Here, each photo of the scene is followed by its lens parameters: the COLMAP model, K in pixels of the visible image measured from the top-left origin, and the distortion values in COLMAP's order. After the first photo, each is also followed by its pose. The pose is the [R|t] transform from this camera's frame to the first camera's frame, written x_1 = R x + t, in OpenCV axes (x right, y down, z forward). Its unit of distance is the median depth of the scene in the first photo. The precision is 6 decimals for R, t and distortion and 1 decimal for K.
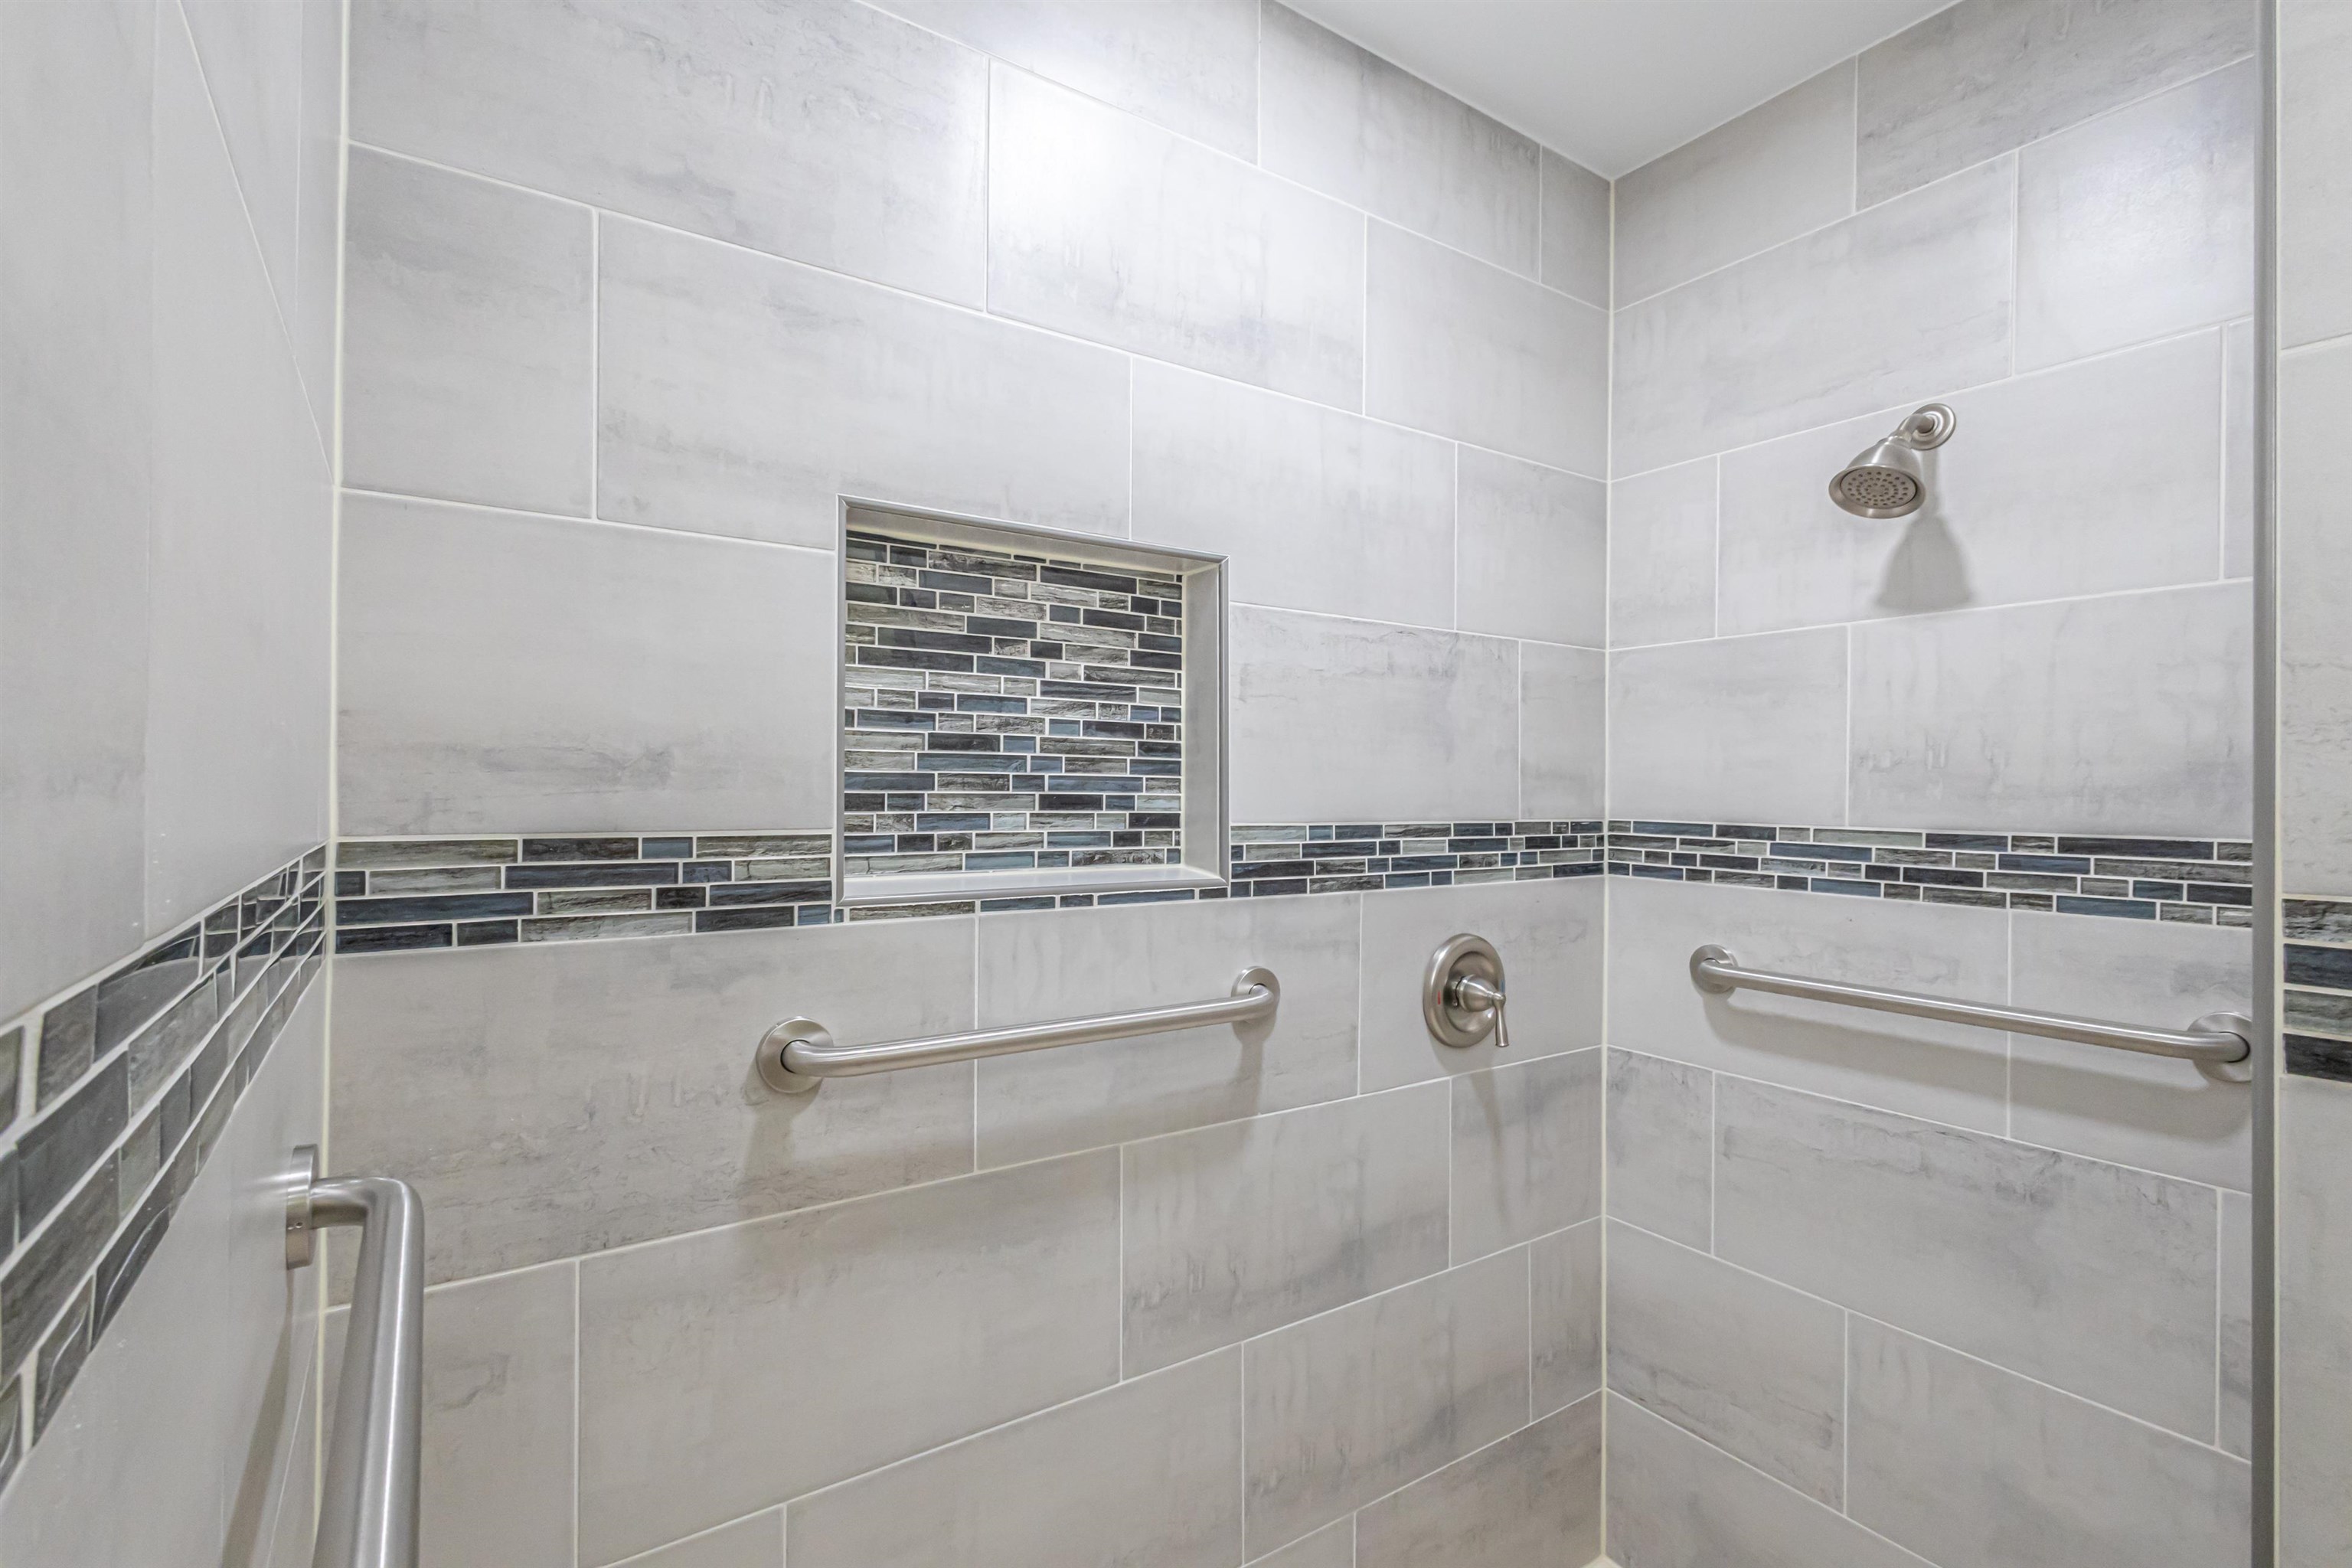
lens RADIAL K [[1079.8, 0, 1171.6], [0, 1079.8, 787.9], [0, 0, 1]] dist [0.010013, -0.003392]
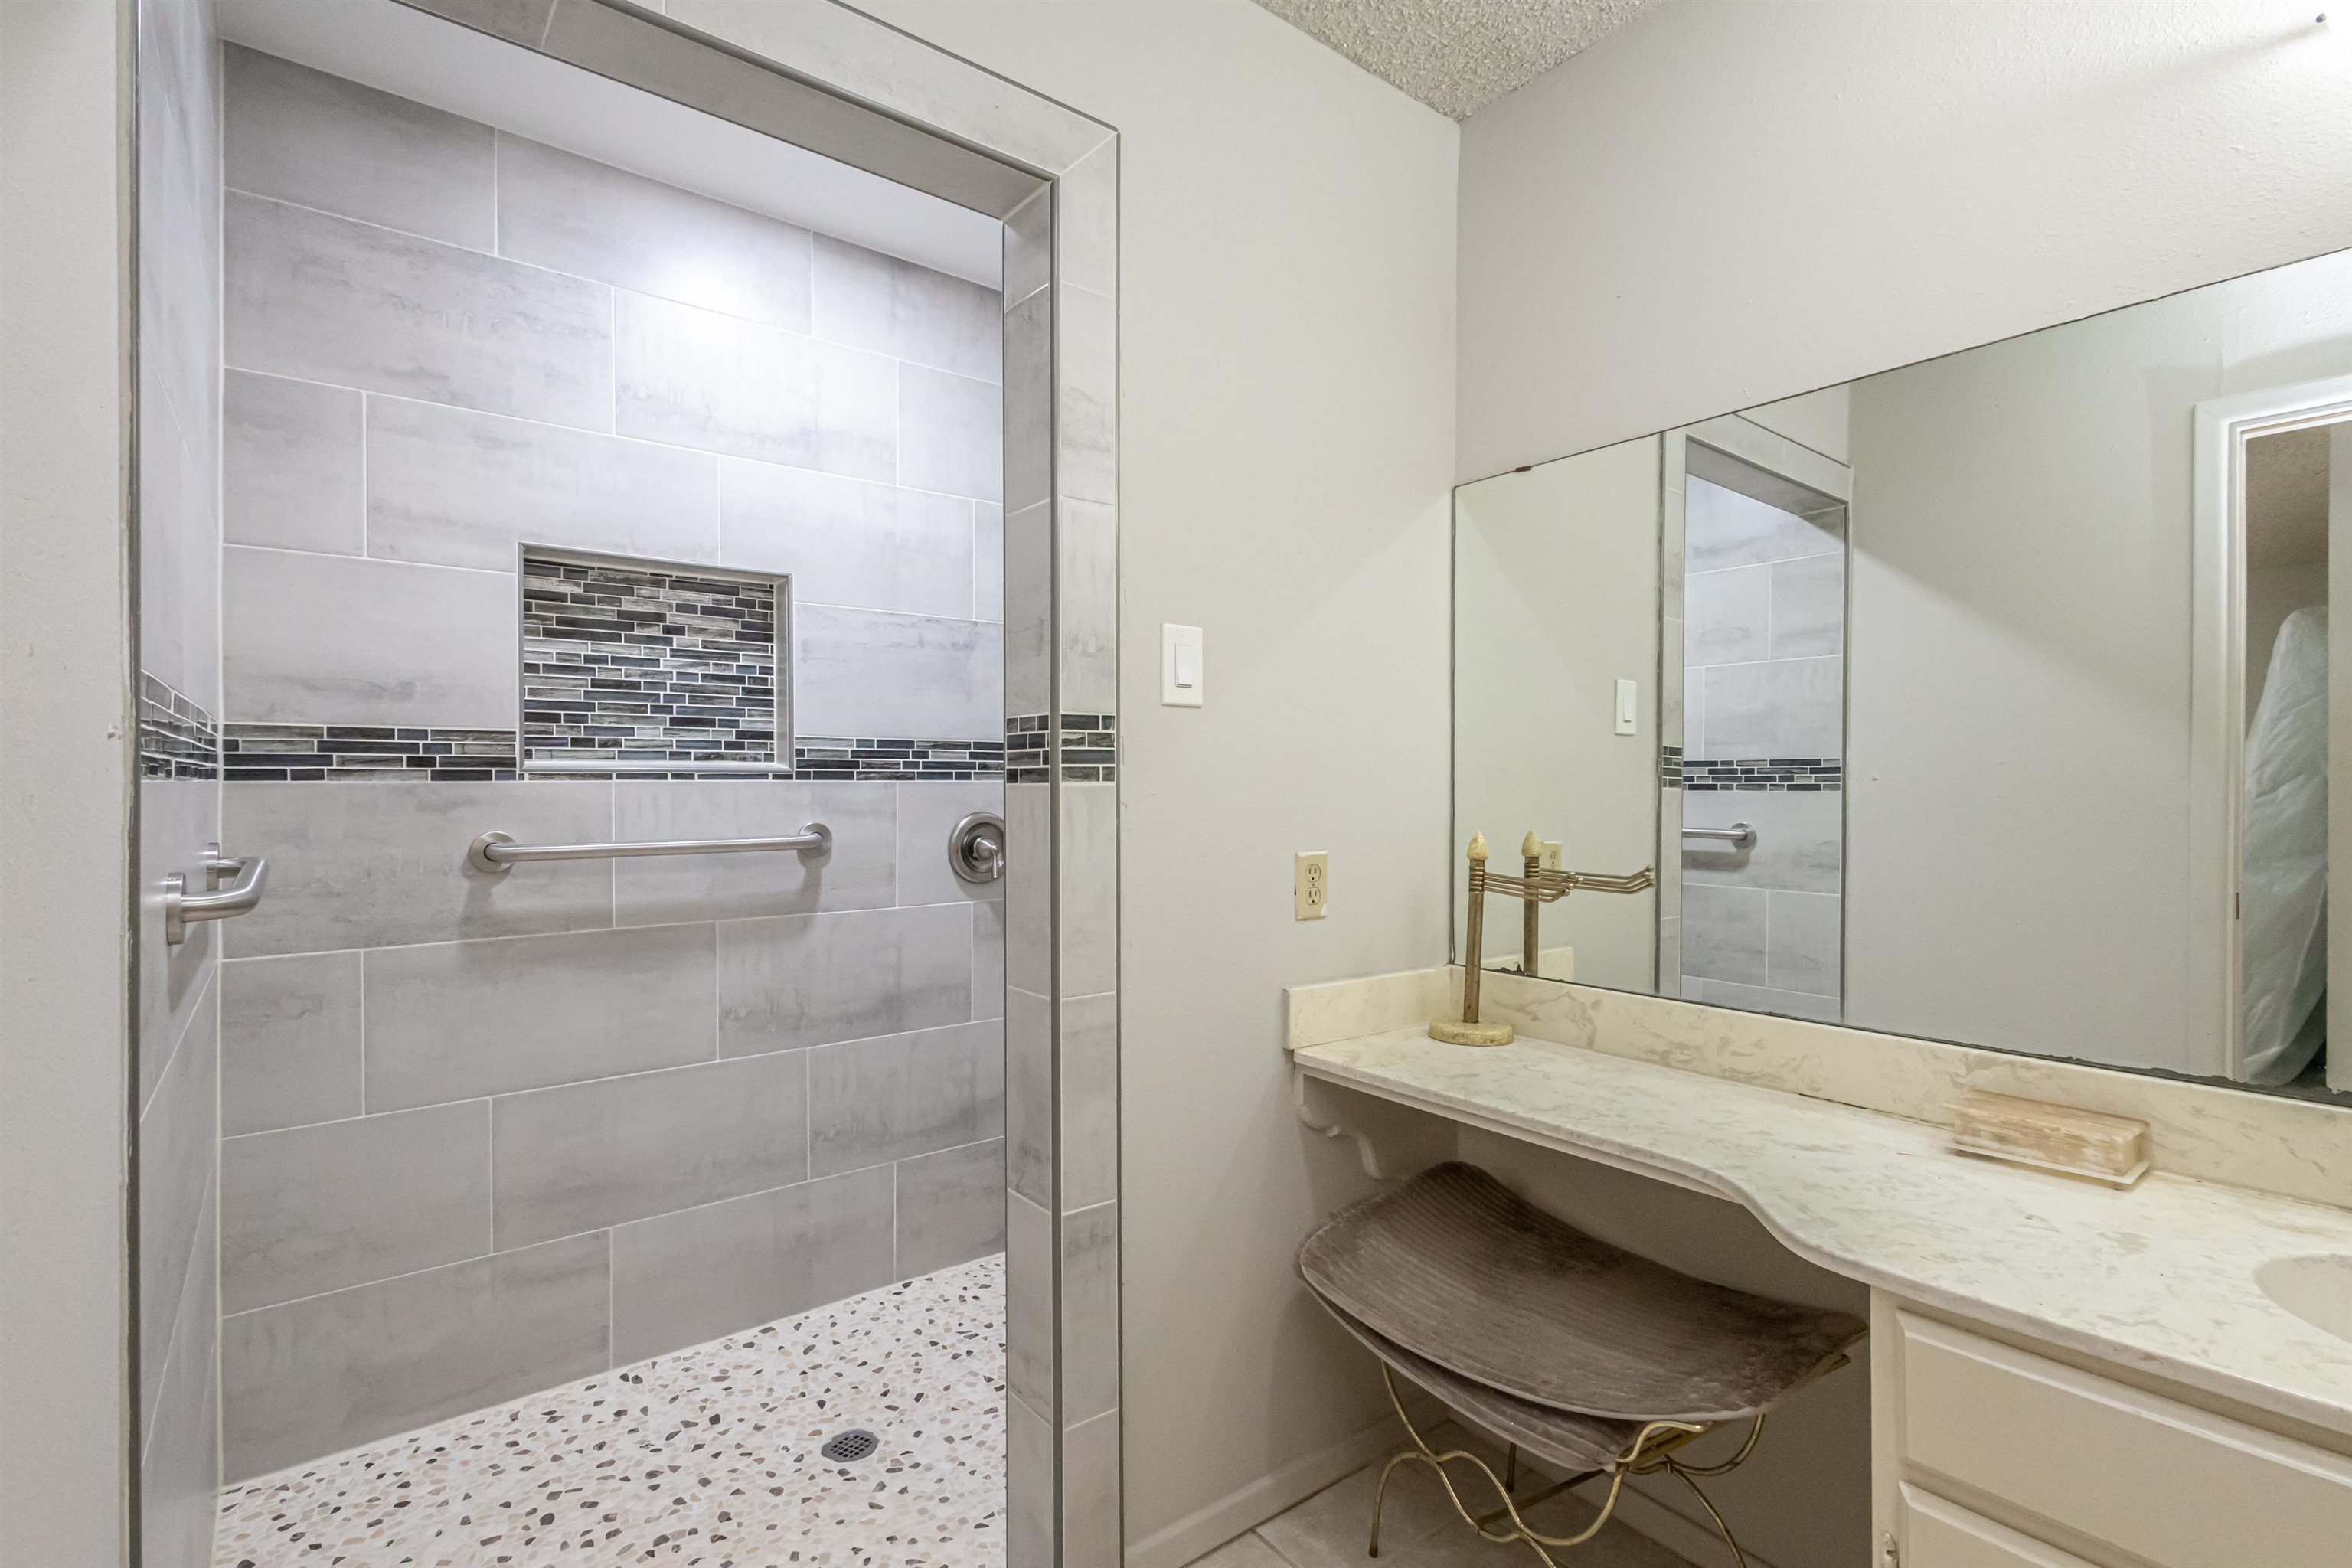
lens RADIAL K [[1079.8, 0, 1180.9], [0, 1079.8, 788.6], [0, 0, 1]] dist [0.010013, -0.003392]
pose [[0.997020, -0.010534, 0.076423, 0.585402], [0.010090, 0.999930, 0.006191, 0.125128], [-0.076483, -0.005402, 0.997056, -0.792682]]
